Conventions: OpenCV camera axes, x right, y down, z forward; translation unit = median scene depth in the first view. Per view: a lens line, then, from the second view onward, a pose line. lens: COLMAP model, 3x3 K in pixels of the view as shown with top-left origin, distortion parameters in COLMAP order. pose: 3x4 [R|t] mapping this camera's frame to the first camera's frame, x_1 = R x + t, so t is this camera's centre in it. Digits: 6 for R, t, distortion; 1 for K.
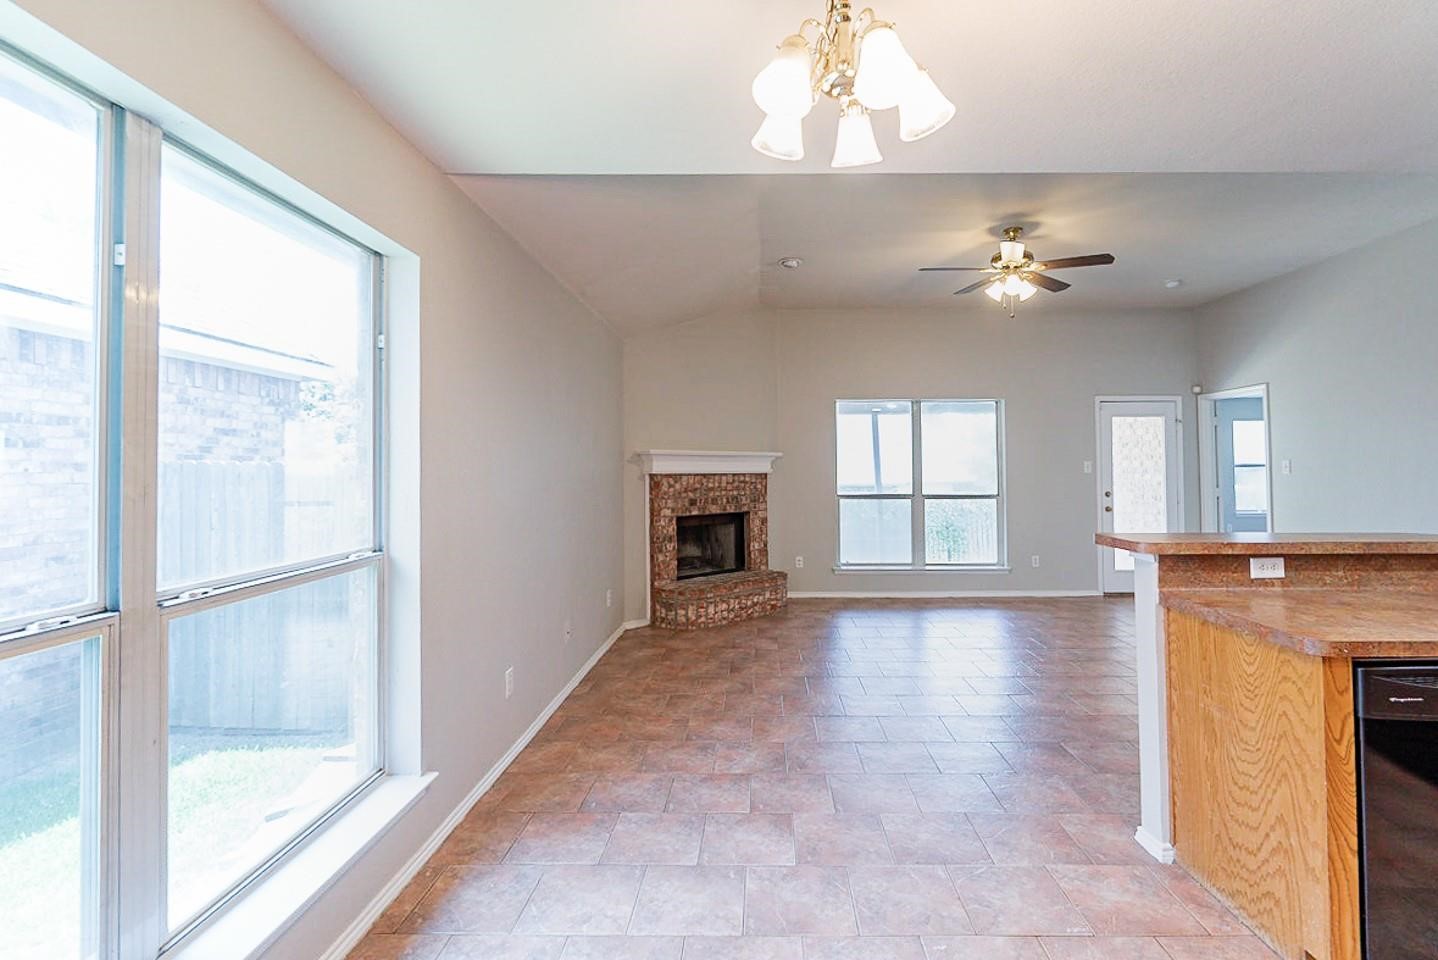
lens RADIAL K [[677.0, 0, 723.5], [0, 677.0, 449.8], [0, 0, 1]] dist [0.002510, 0.001227]
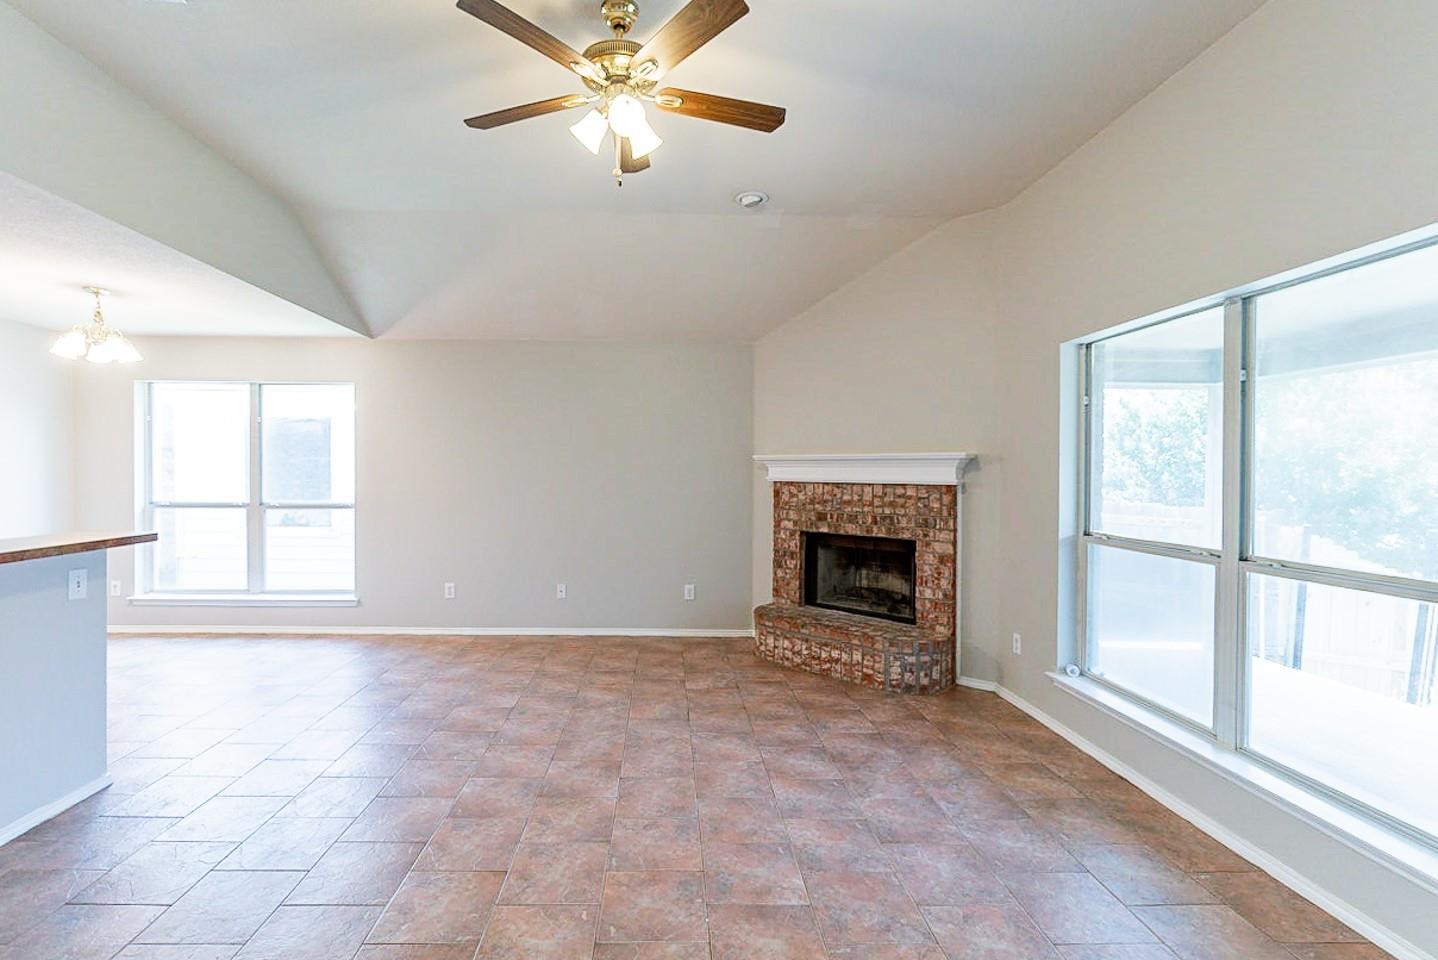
lens RADIAL K [[645.0, 0, 692.6], [0, 645.0, 488.3], [0, 0, 1]] dist [-0.000380, 0.000014]
pose [[0.039194, 0.033105, -0.998683, 0.689051], [0.023218, 0.999151, 0.034031, 0.011868], [0.998962, -0.024522, 0.038392, 0.768515]]
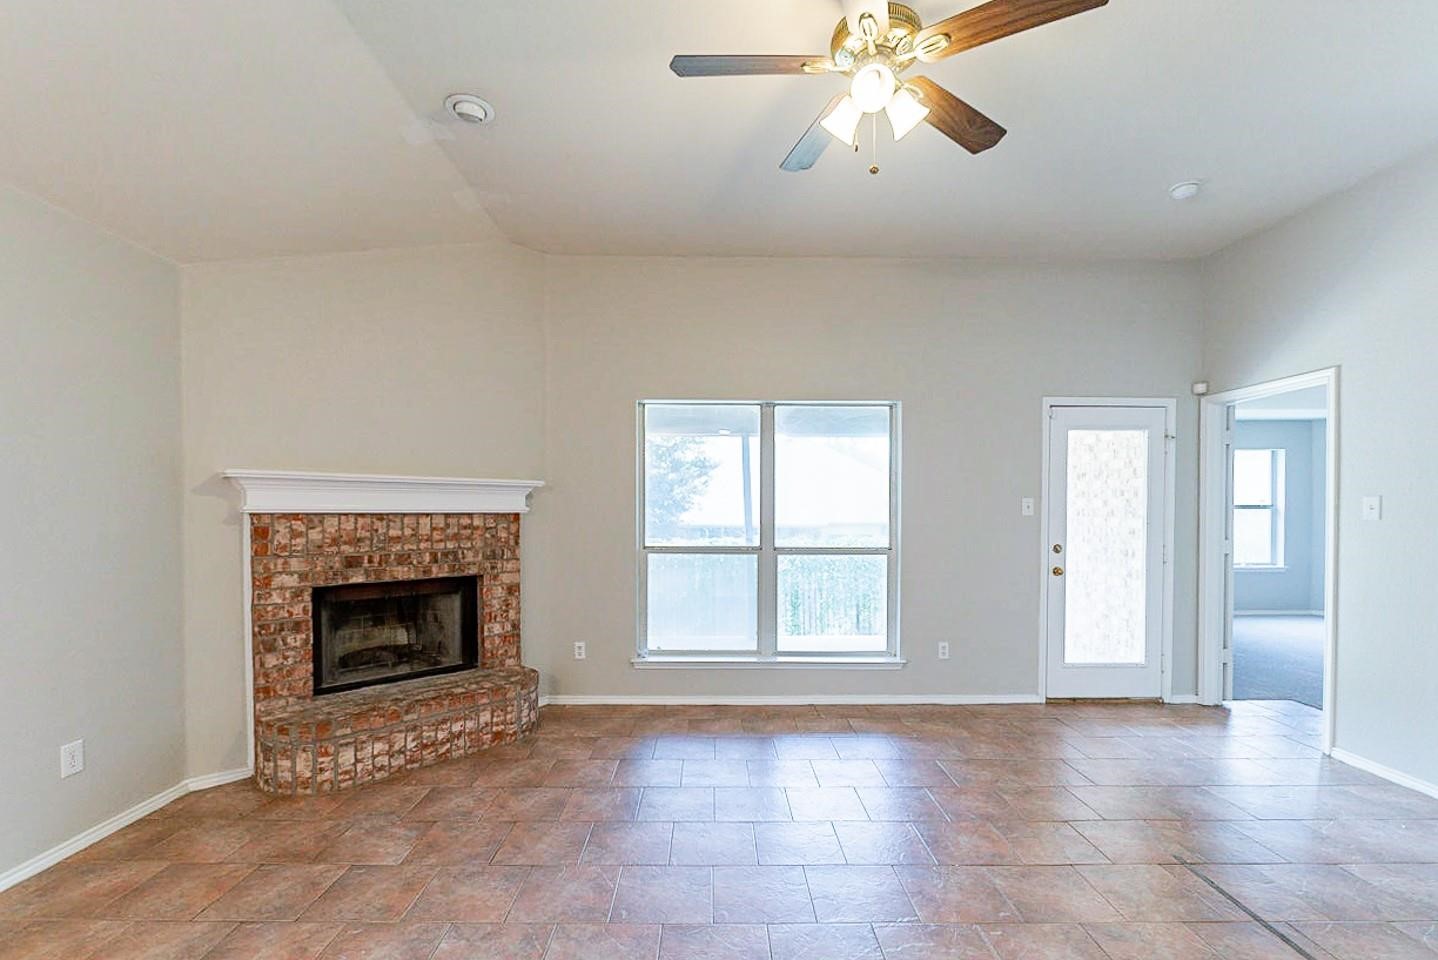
lens RADIAL K [[642.4, 0, 680.9], [0, 642.4, 520.8], [0, 0, 1]] dist [-0.001863, -0.000058]
pose [[0.999980, 0.006242, -0.000261, 0.225079], [-0.006223, 0.998931, 0.045808, 0.013955], [0.000547, -0.045805, 0.998950, 0.422076]]
